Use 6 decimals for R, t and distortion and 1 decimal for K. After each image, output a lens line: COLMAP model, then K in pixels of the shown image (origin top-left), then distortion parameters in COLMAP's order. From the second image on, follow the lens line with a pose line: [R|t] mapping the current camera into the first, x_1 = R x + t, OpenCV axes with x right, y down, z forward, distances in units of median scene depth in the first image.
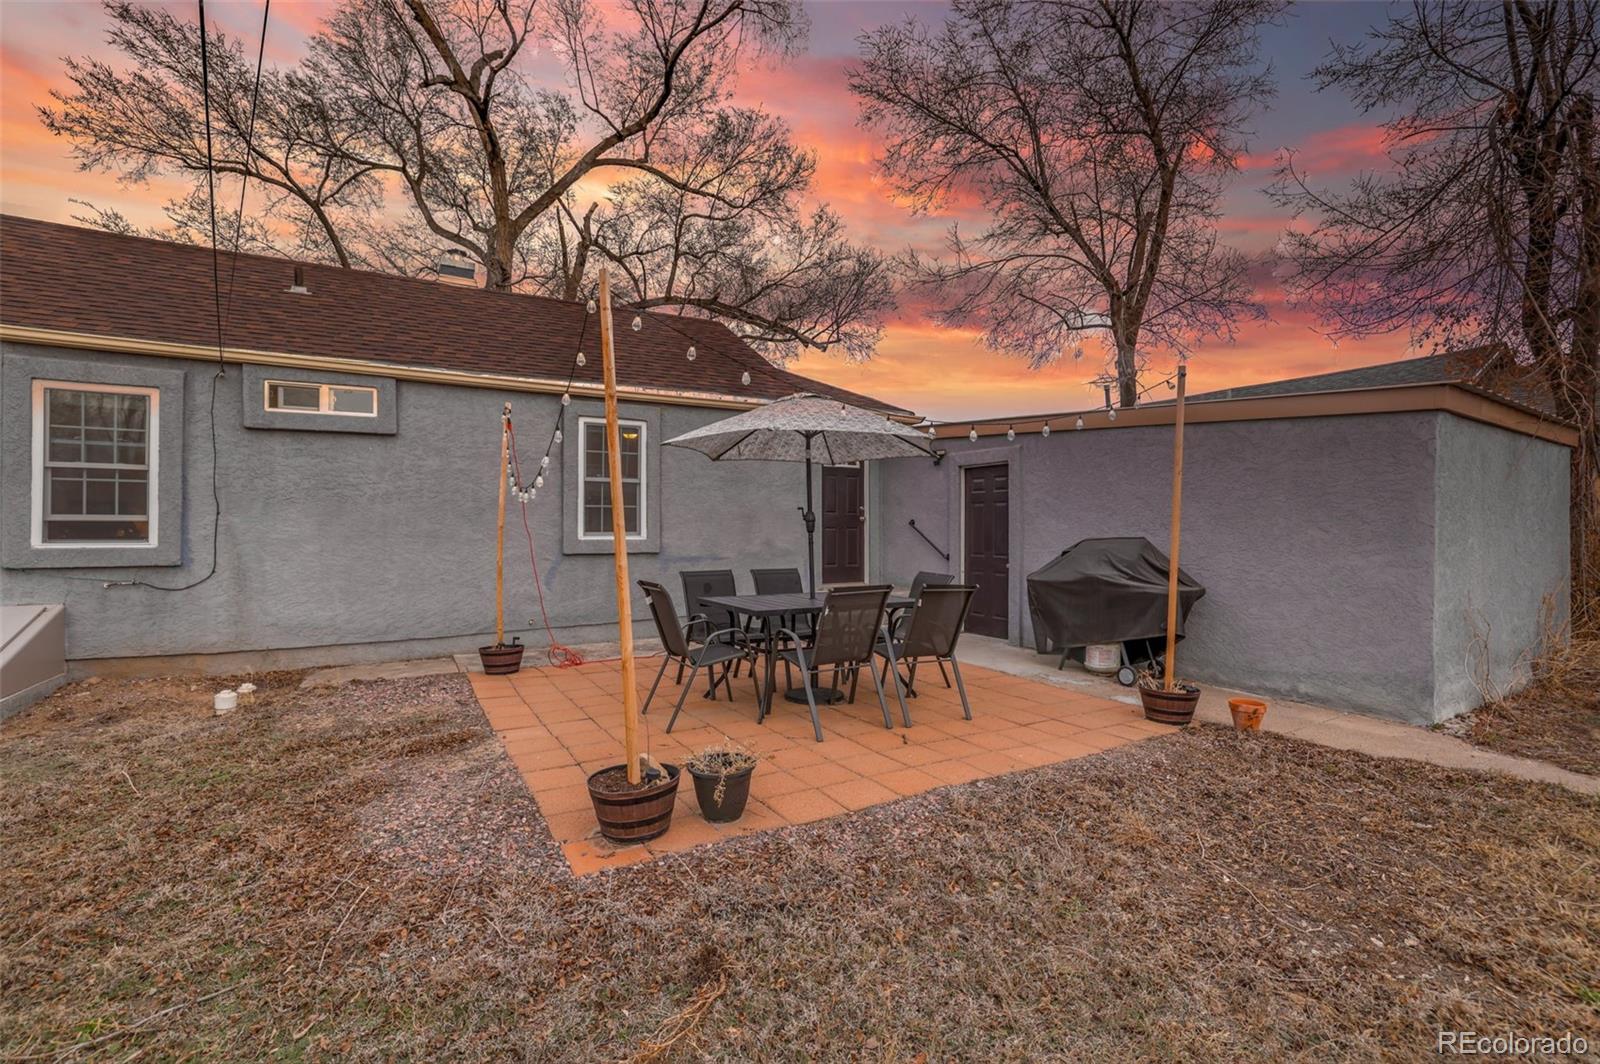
lens RADIAL K [[681.8, 0, 791.2], [0, 681.8, 525.8], [0, 0, 1]] dist [-0.029422, 0.000412]
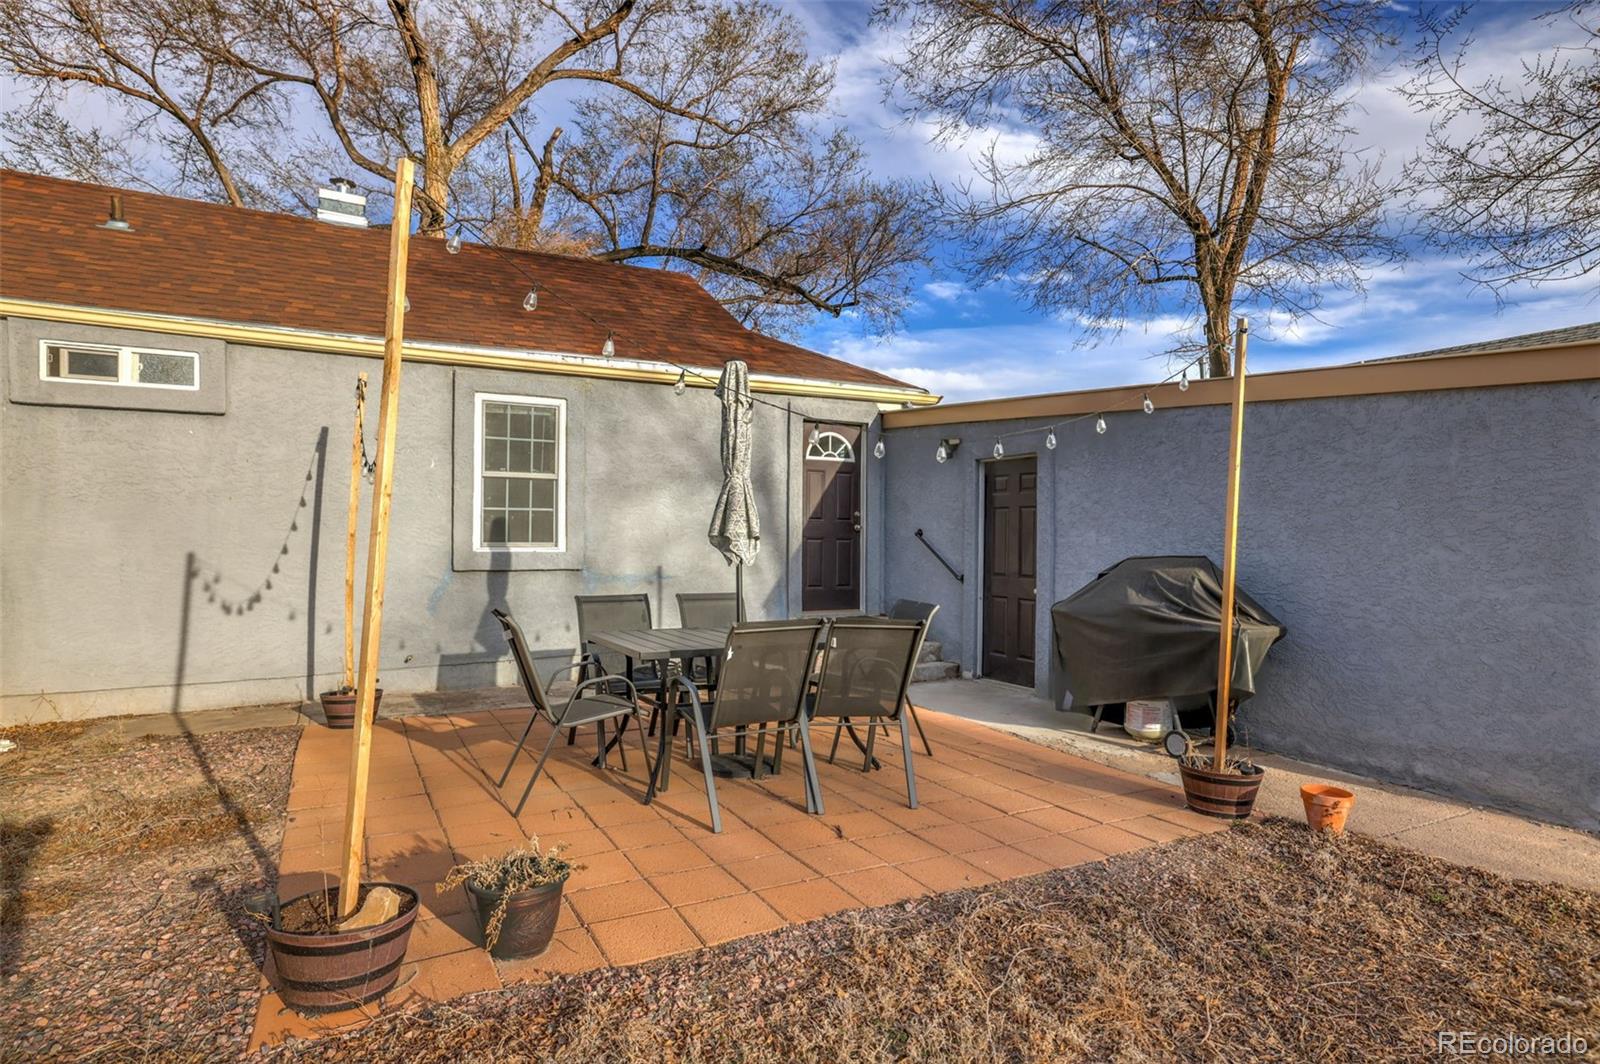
lens RADIAL K [[839.8, 0, 801.0], [0, 839.8, 538.3], [0, 0, 1]] dist [-0.003521, 0.000440]
pose [[0.999577, 0.007937, -0.027969, 0.057526], [-0.007832, 0.999962, 0.003884, -0.001283], [0.027998, -0.003663, 0.999601, 0.038778]]
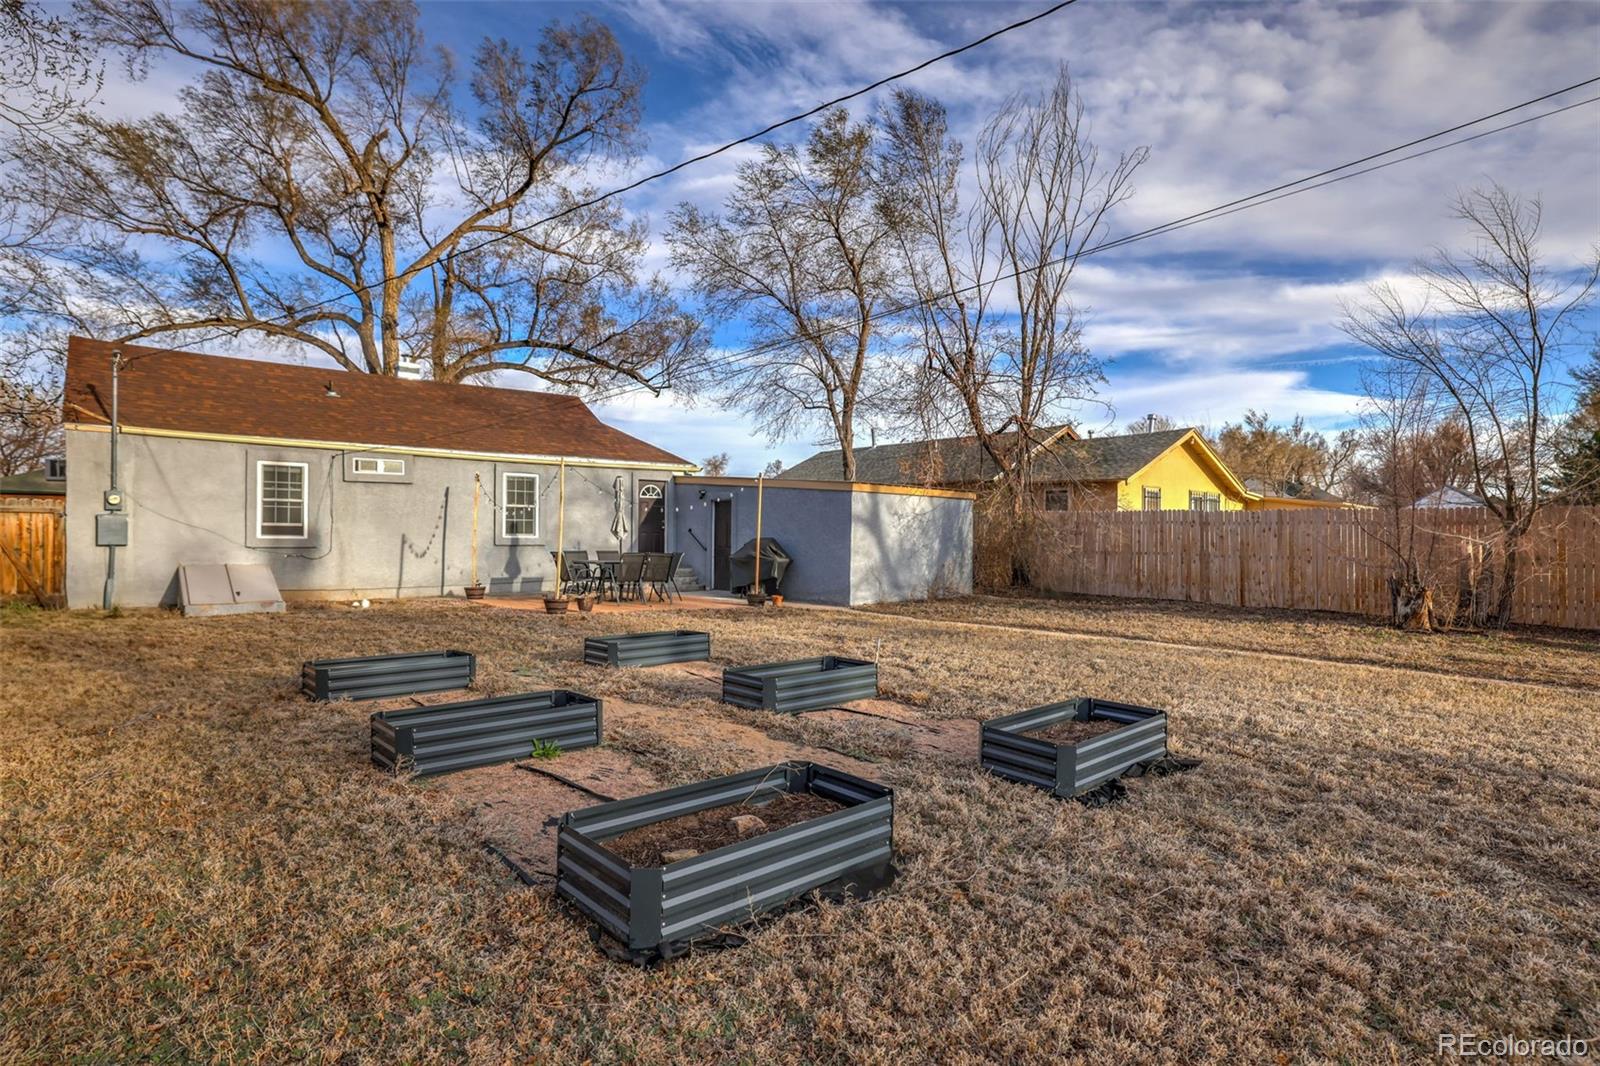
lens RADIAL K [[839.8, 0, 801.0], [0, 839.8, 539.3], [0, 0, 1]] dist [-0.003521, 0.000440]
pose [[0.984673, 0.007157, 0.174262, 0.066299], [-0.008341, 0.999947, 0.006064, 0.002943], [-0.174209, -0.007425, 0.984681, -0.983288]]
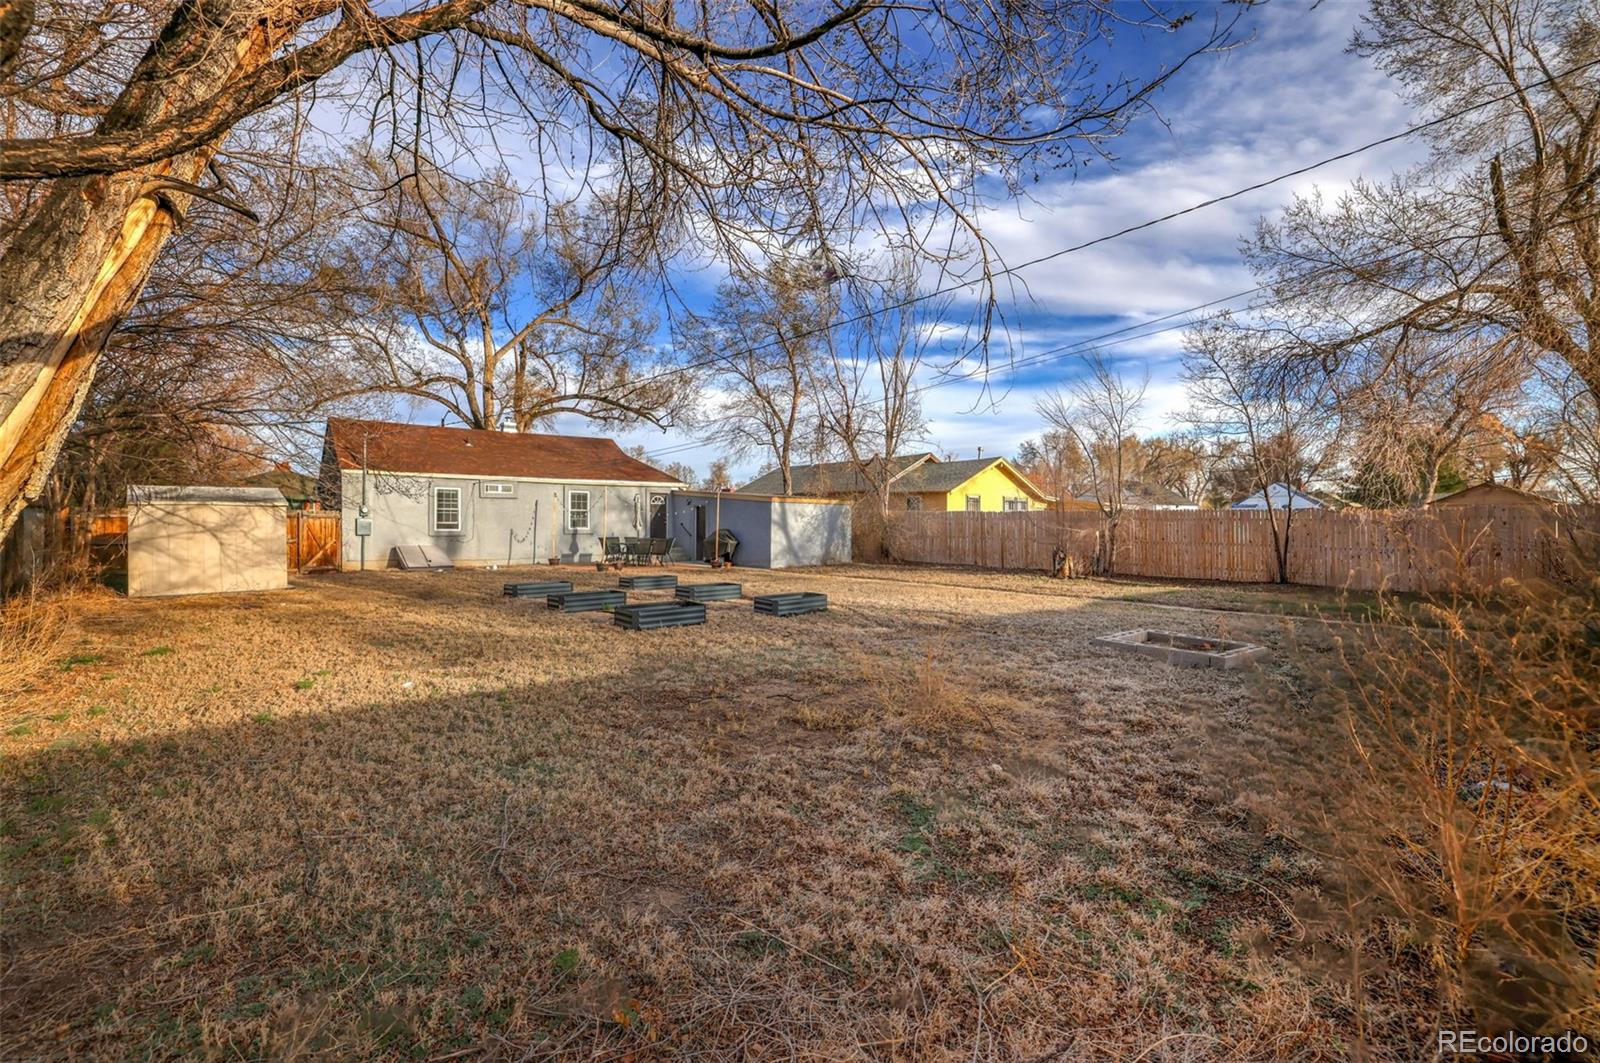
lens RADIAL K [[706.1, 0, 800.0], [0, 706.1, 531.5], [0, 0, 1]] dist [-0.065454, 0.000095]
pose [[0.983671, 0.001012, 0.179974, 0.108240], [-0.003662, 0.999890, 0.014395, -0.013824], [-0.179939, -0.014819, 0.983566, -1.628716]]
